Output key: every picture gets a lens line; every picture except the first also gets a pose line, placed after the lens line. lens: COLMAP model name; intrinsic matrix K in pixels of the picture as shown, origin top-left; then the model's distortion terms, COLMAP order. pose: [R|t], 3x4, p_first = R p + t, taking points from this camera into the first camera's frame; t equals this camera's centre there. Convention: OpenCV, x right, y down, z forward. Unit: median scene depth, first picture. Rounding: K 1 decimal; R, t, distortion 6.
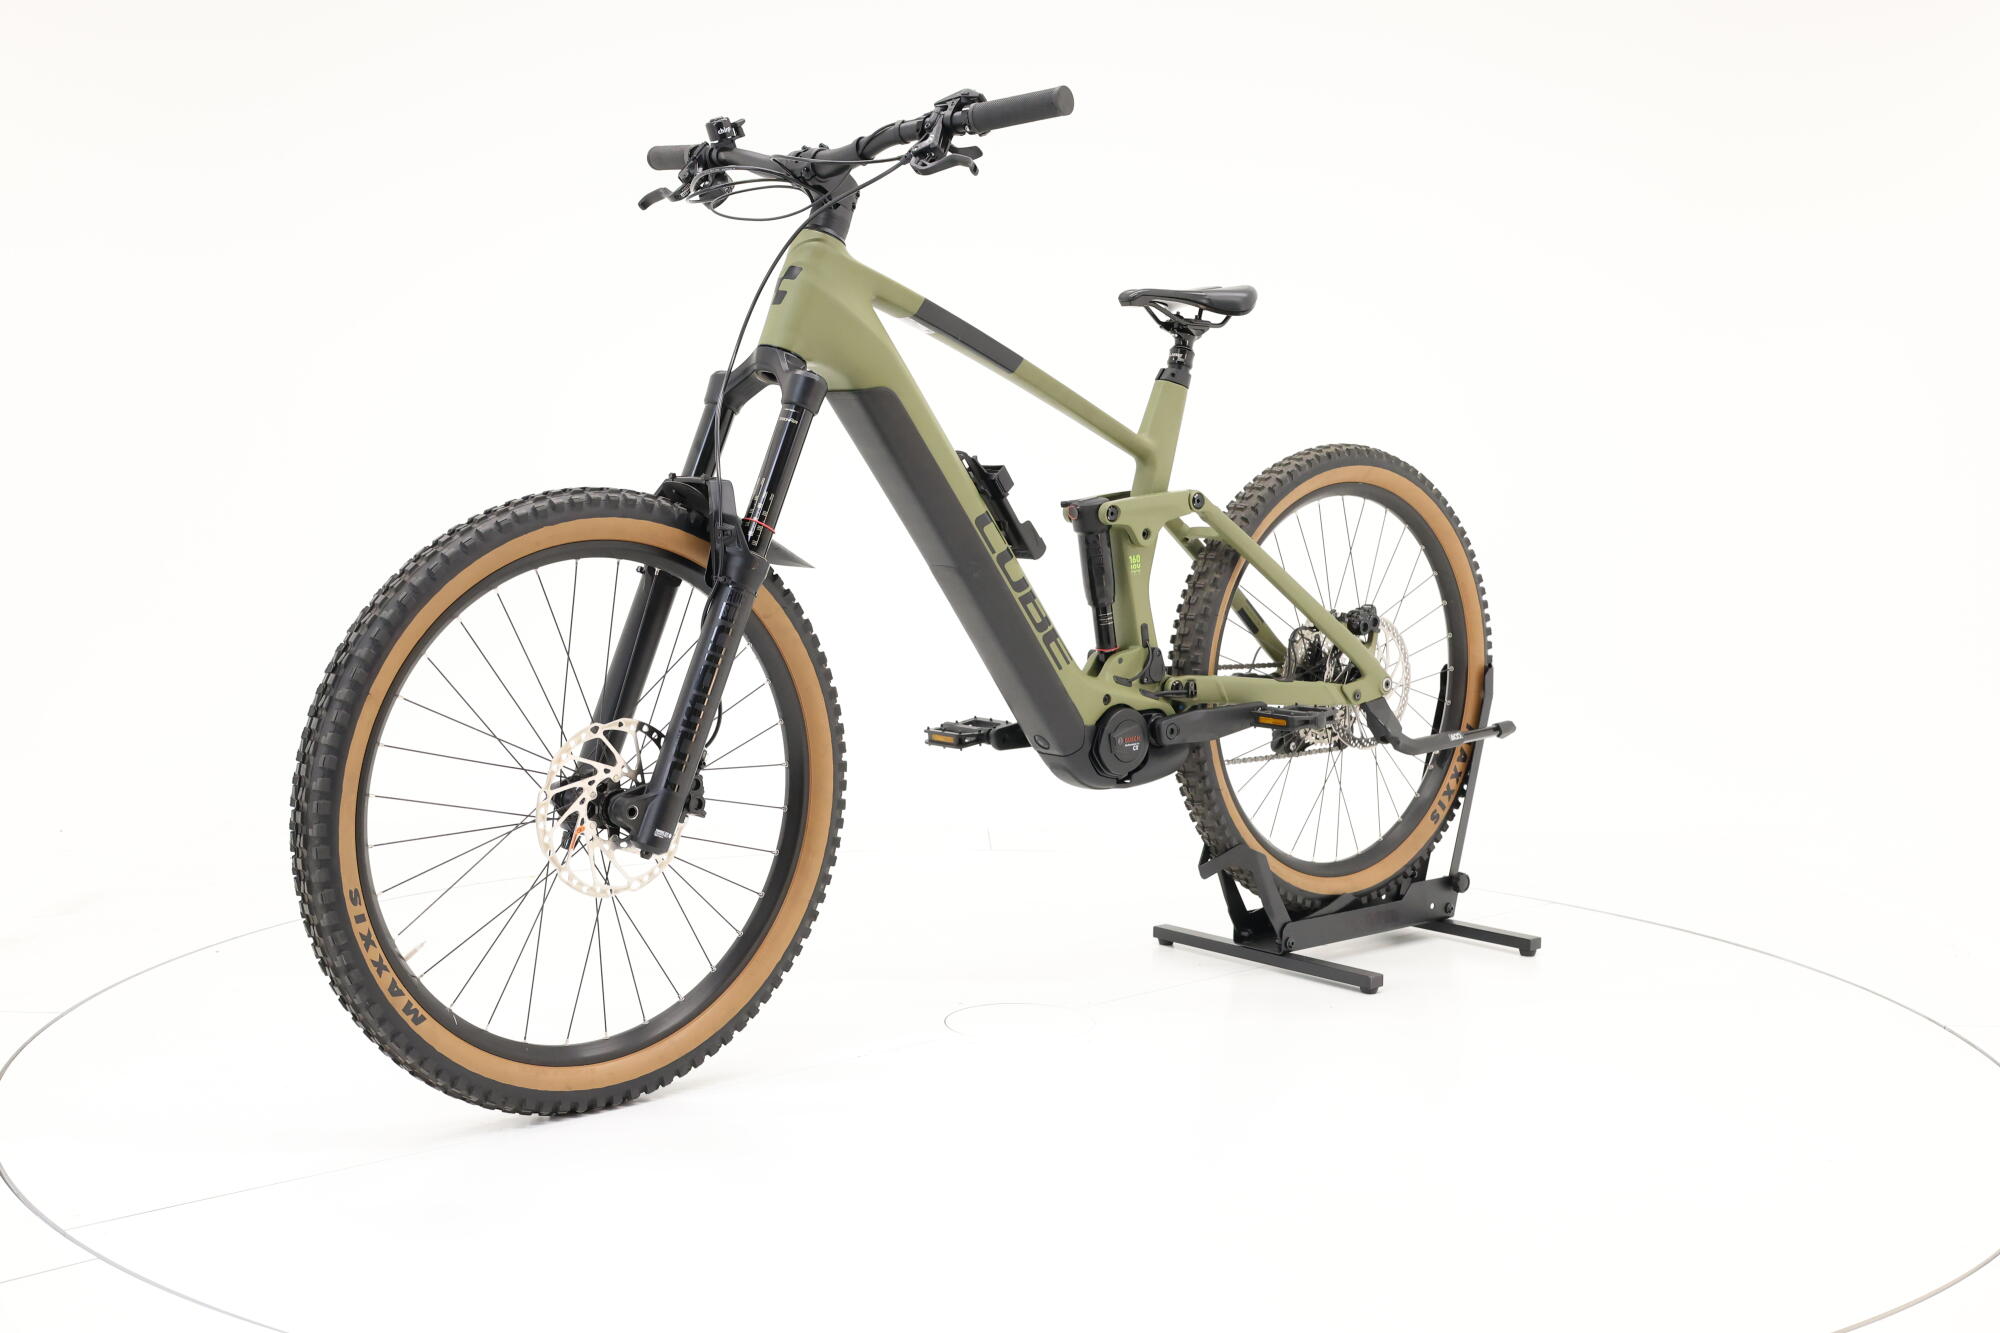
lens RADIAL K [[2323.2, 0, 1000.0], [0, 2323.2, 666.5], [0, 0, 1]] dist [0.005238, 0.007483]
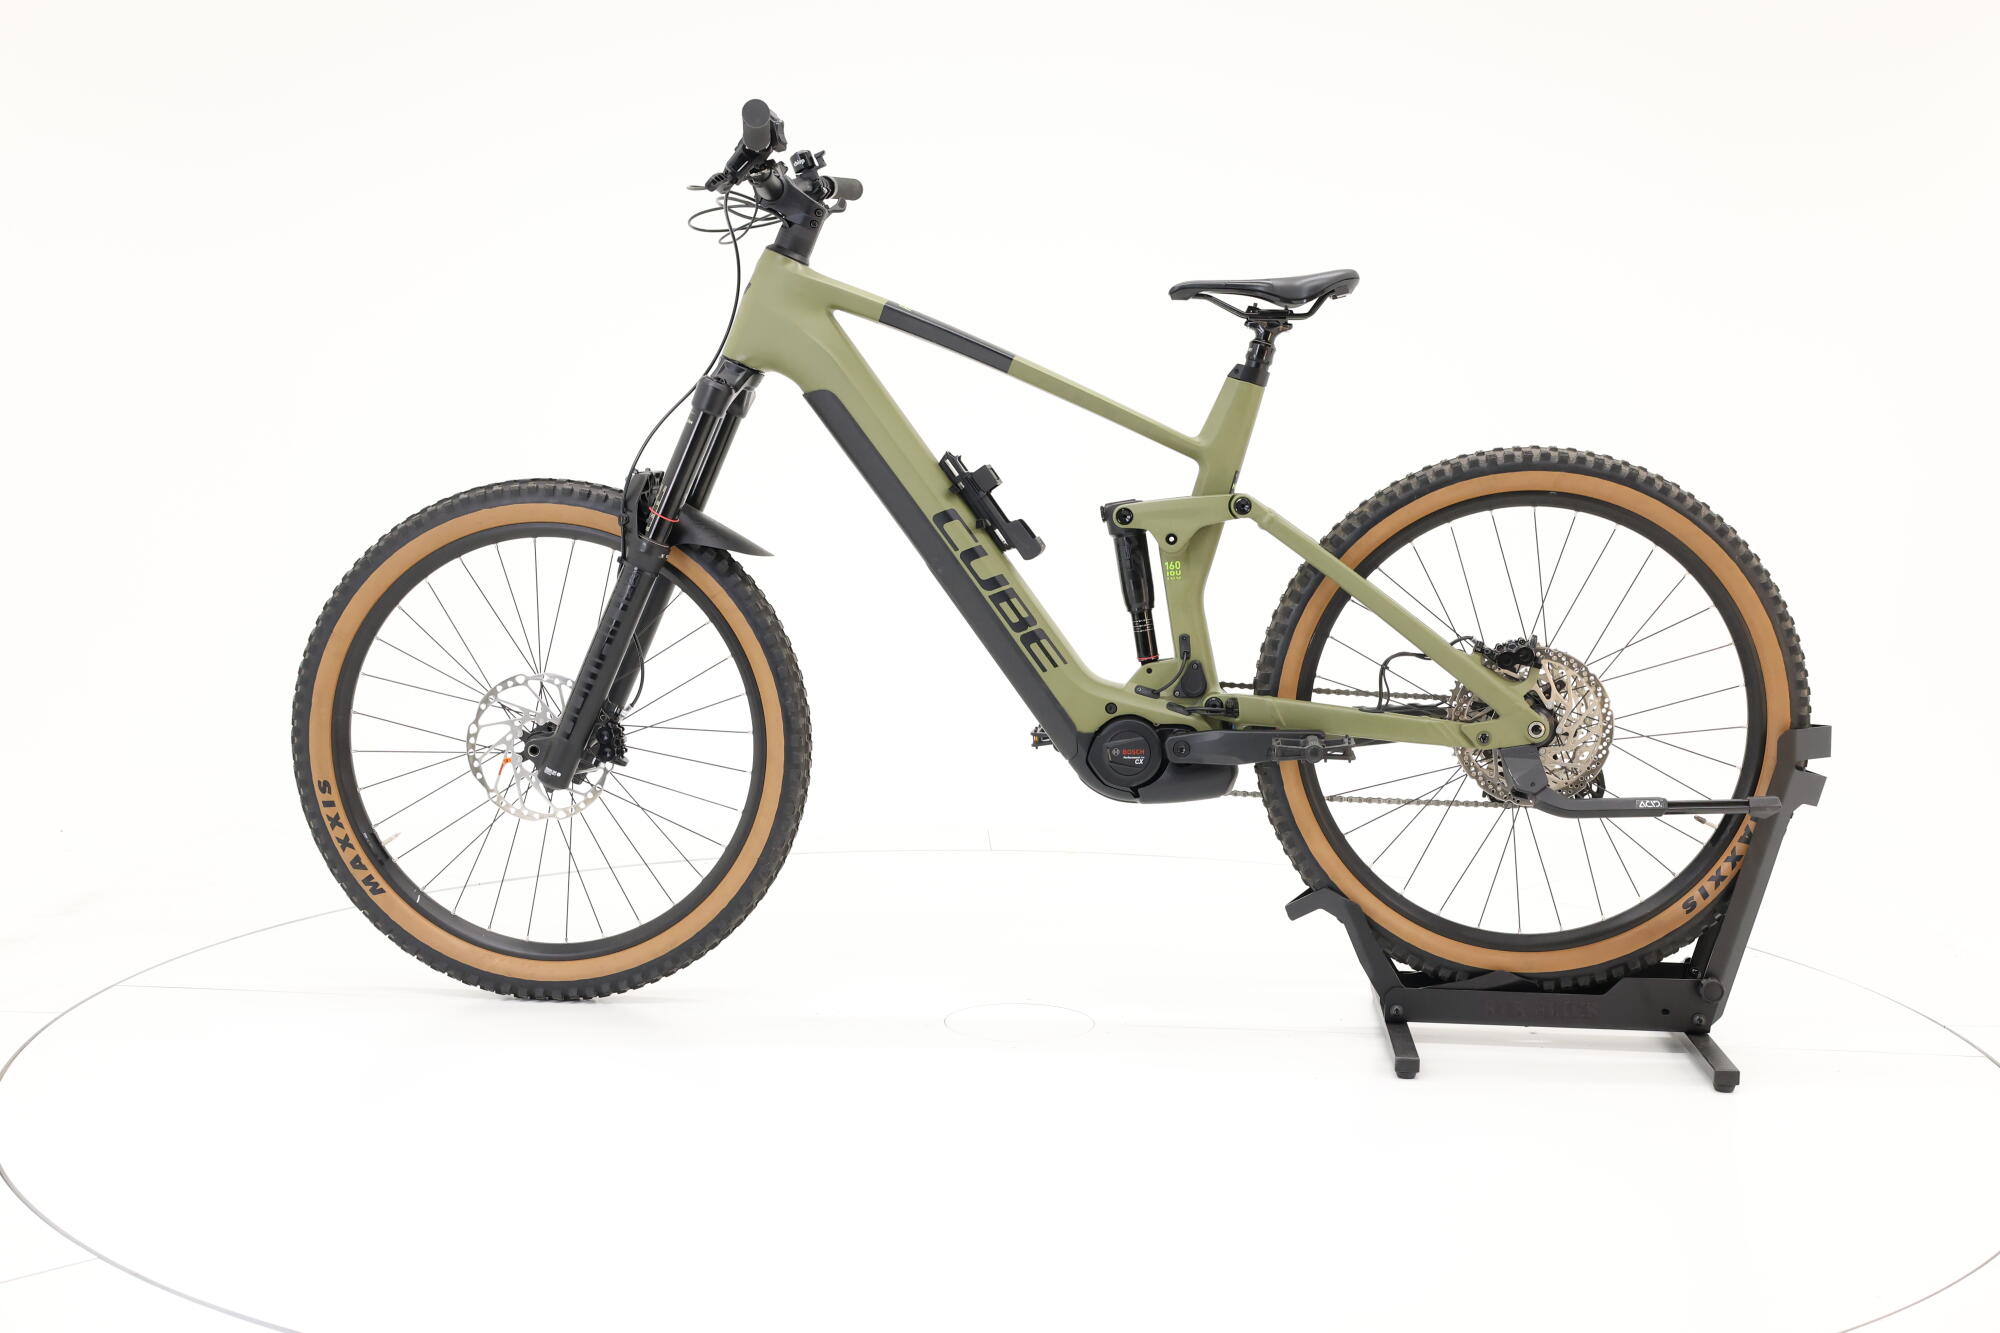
lens RADIAL K [[2323.2, 0, 1000.0], [0, 2323.2, 666.5], [0, 0, 1]] dist [0.005238, 0.007483]
pose [[0.658248, 0.066339, -0.749873, 0.738672], [-0.078256, 0.996743, 0.019485, -0.018241], [0.748723, 0.045856, 0.661295, 0.322923]]
